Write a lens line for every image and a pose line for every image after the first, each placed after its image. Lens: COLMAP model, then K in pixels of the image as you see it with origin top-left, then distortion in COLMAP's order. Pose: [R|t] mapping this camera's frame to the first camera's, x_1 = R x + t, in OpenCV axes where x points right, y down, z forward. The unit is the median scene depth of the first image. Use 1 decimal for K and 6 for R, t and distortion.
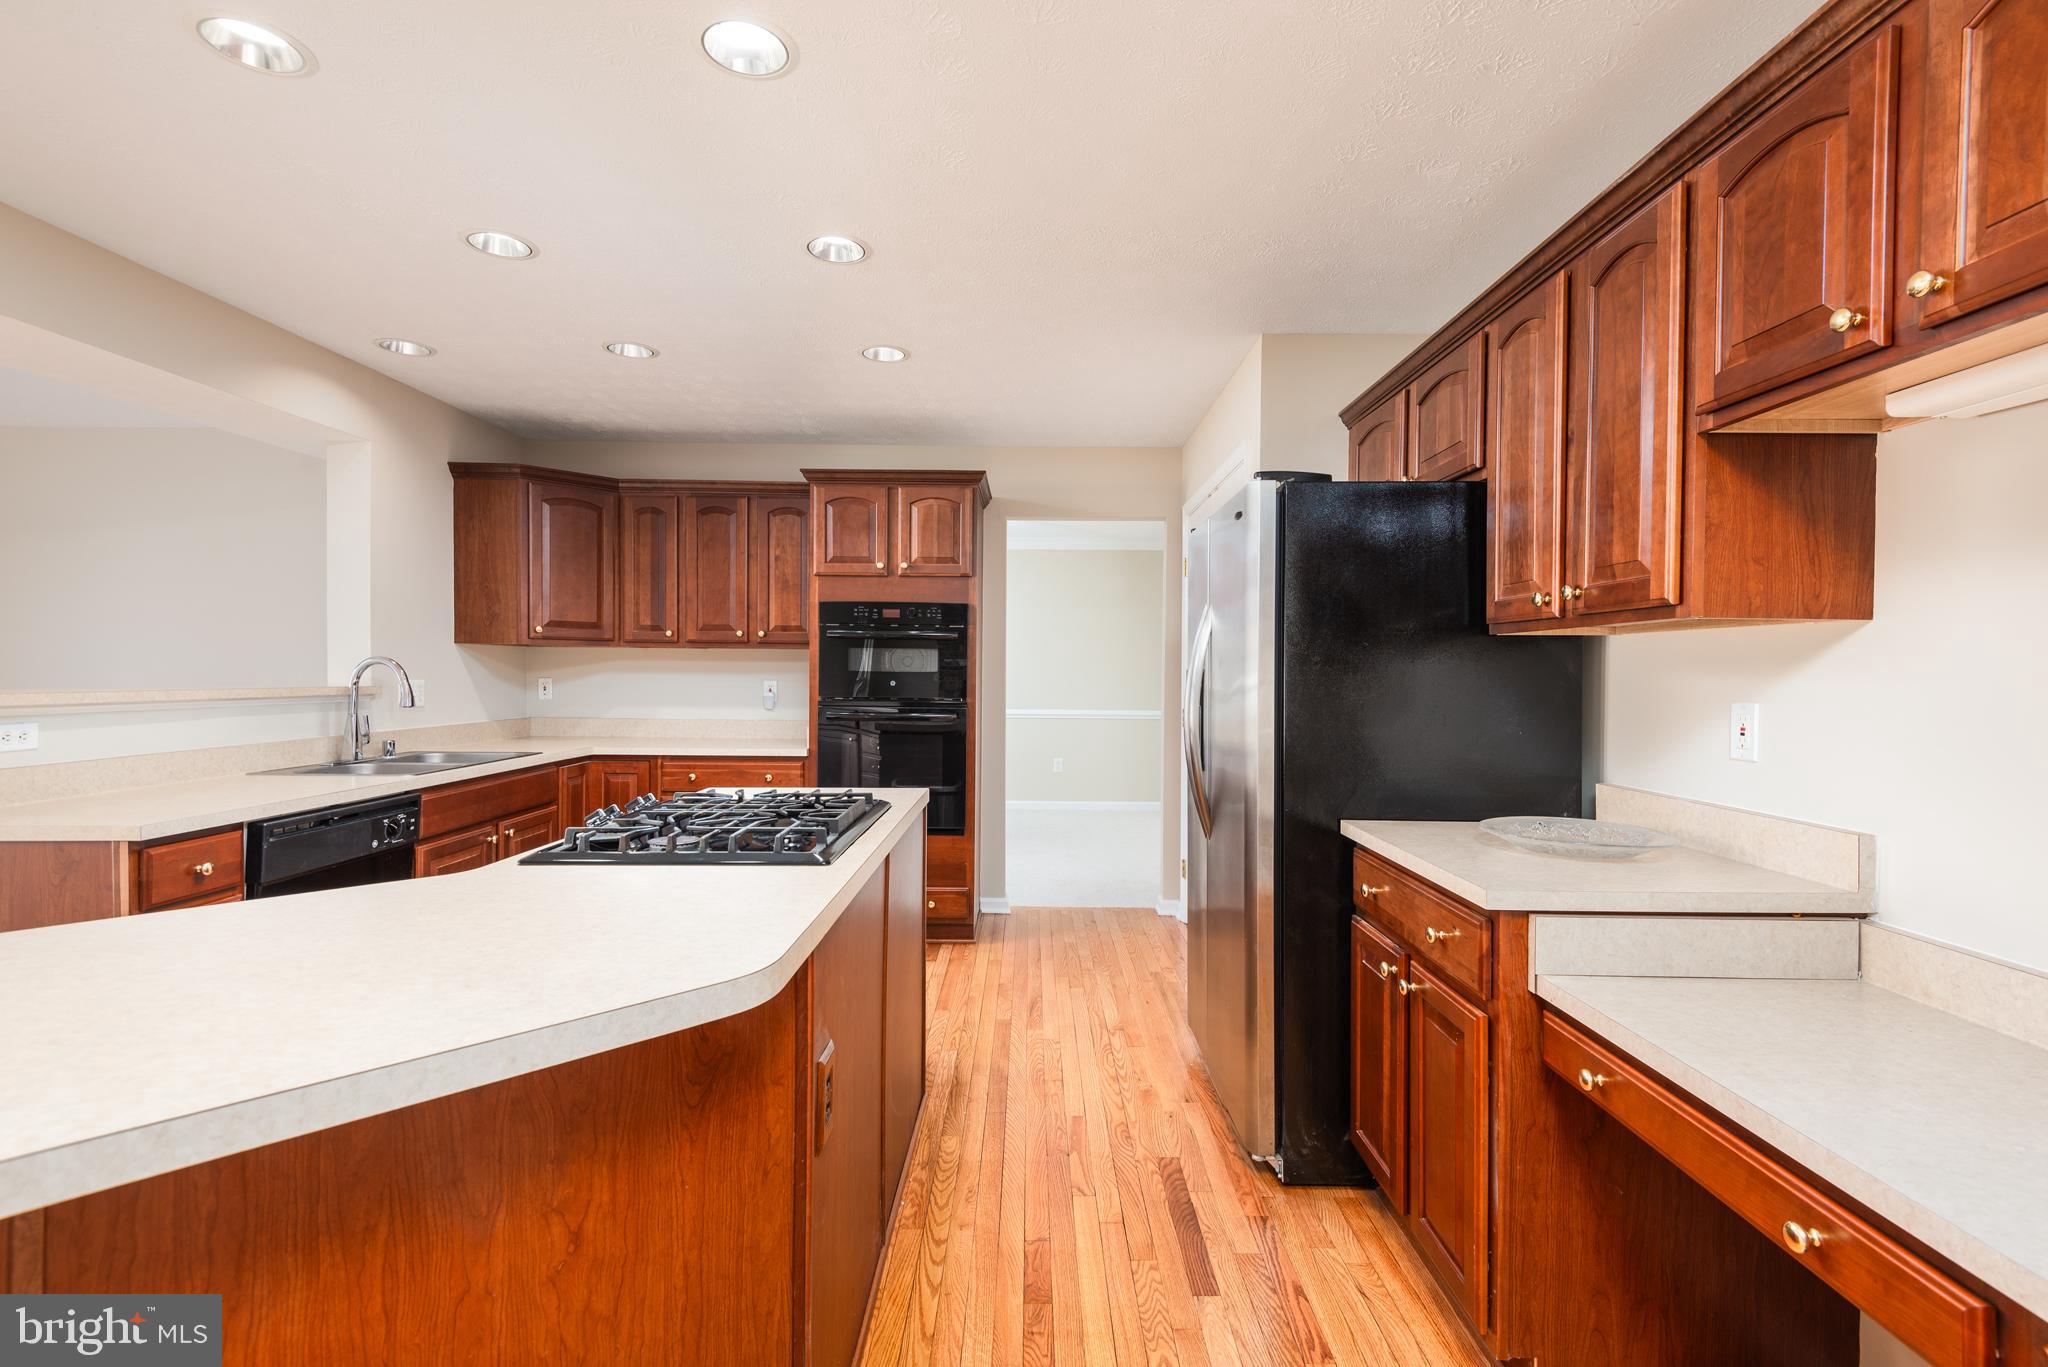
lens RADIAL K [[922.3, 0, 1039.2], [0, 922.3, 683.1], [0, 0, 1]] dist [0.011621, -0.001352]
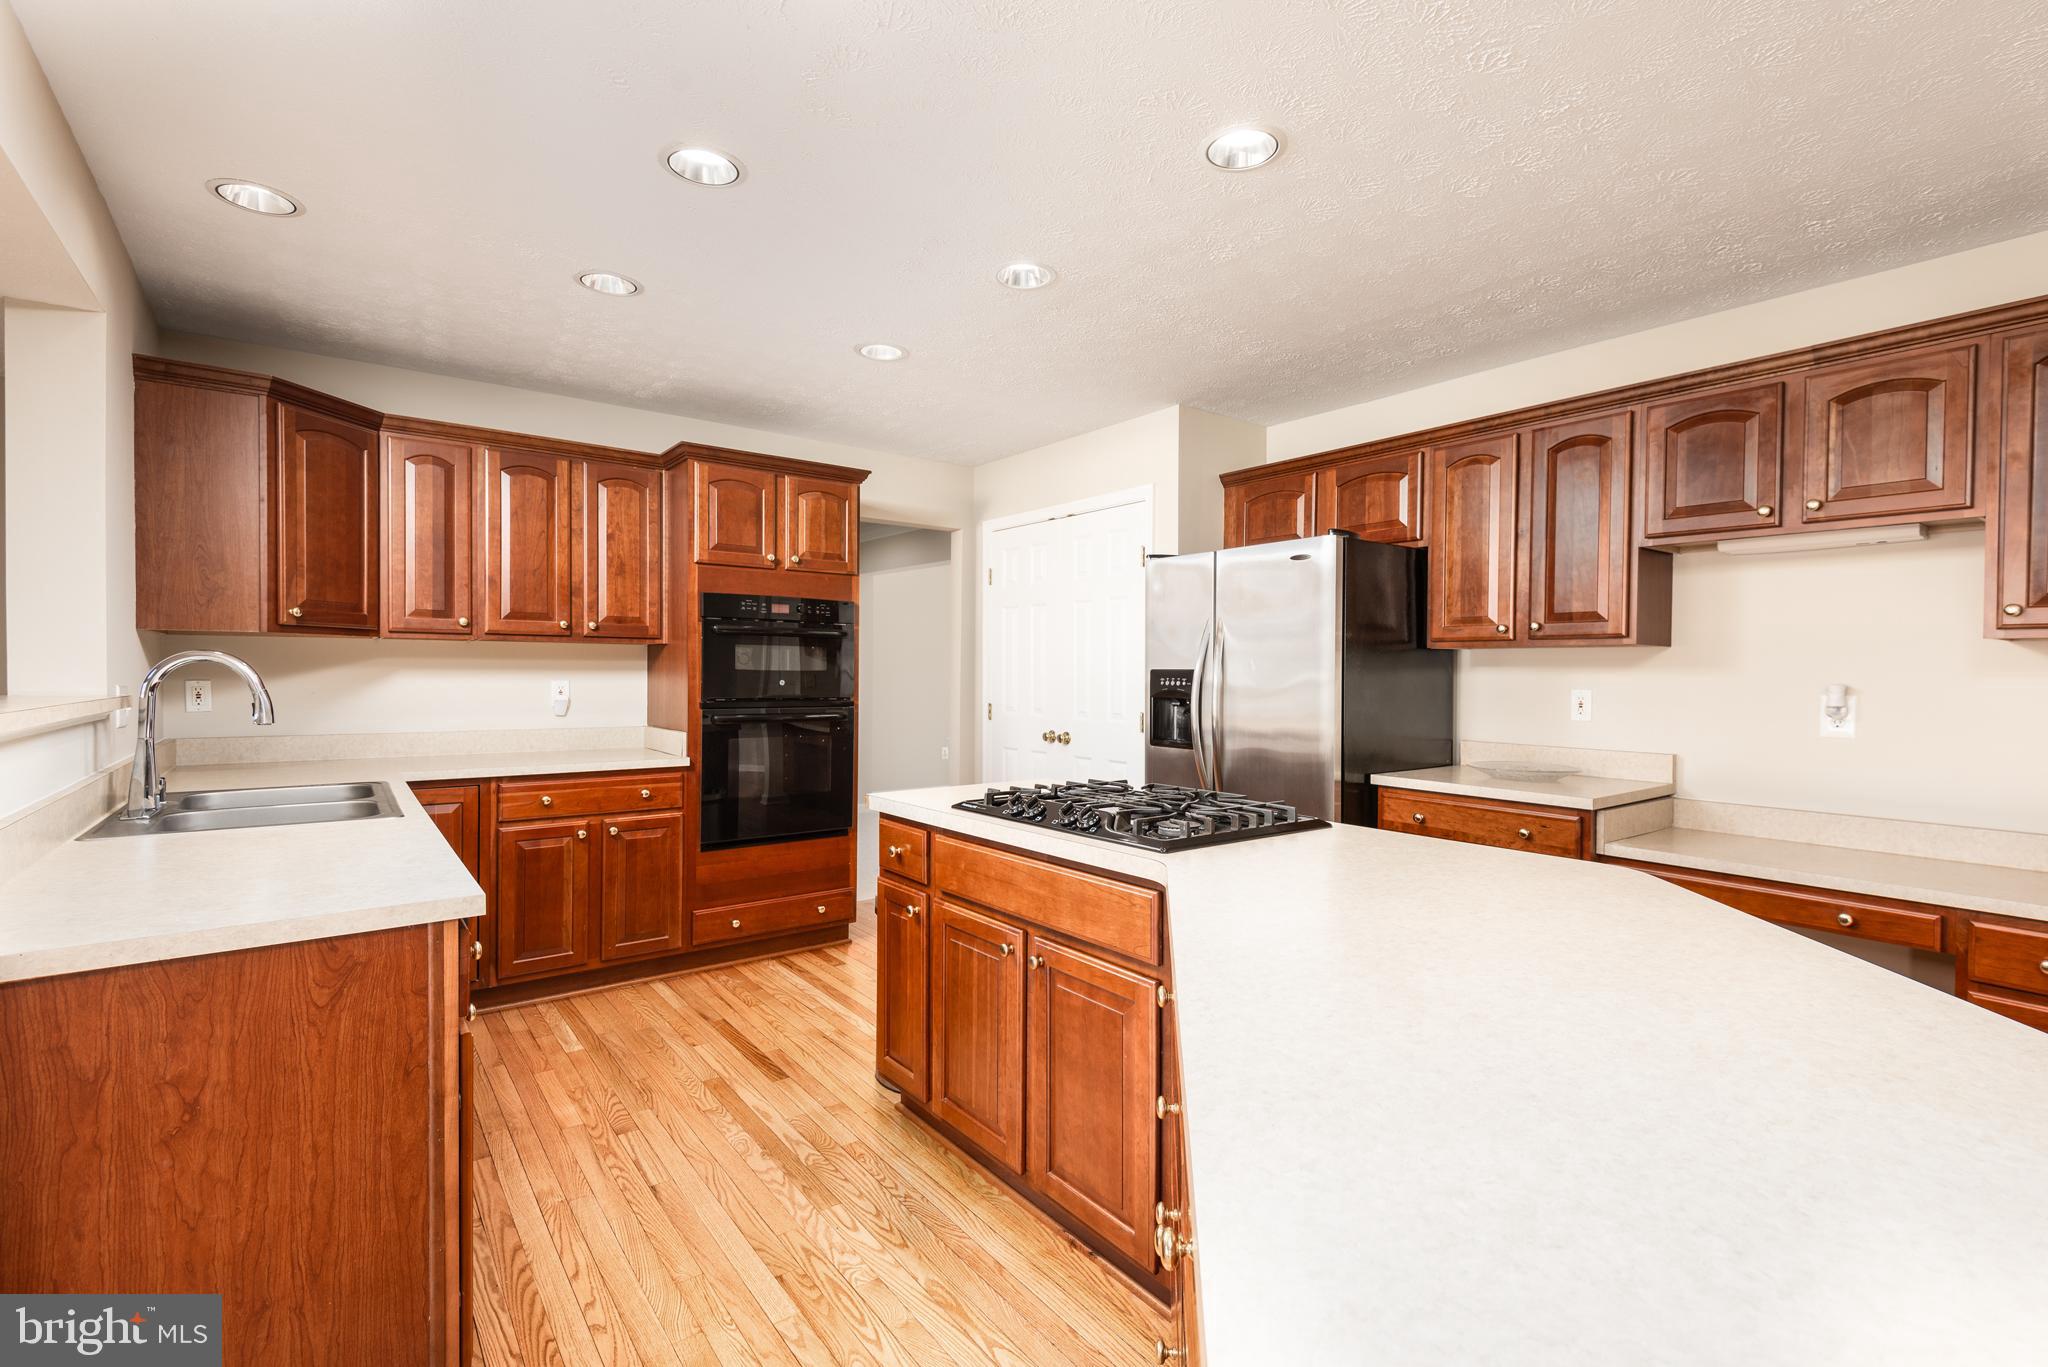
lens RADIAL K [[922.3, 0, 1043.8], [0, 922.3, 682.7], [0, 0, 1]] dist [0.011621, -0.001352]
pose [[0.797618, -0.010964, 0.603064, -0.514861], [0.006538, 0.999933, 0.009531, -0.006970], [-0.603128, -0.003659, 0.797636, 0.084790]]
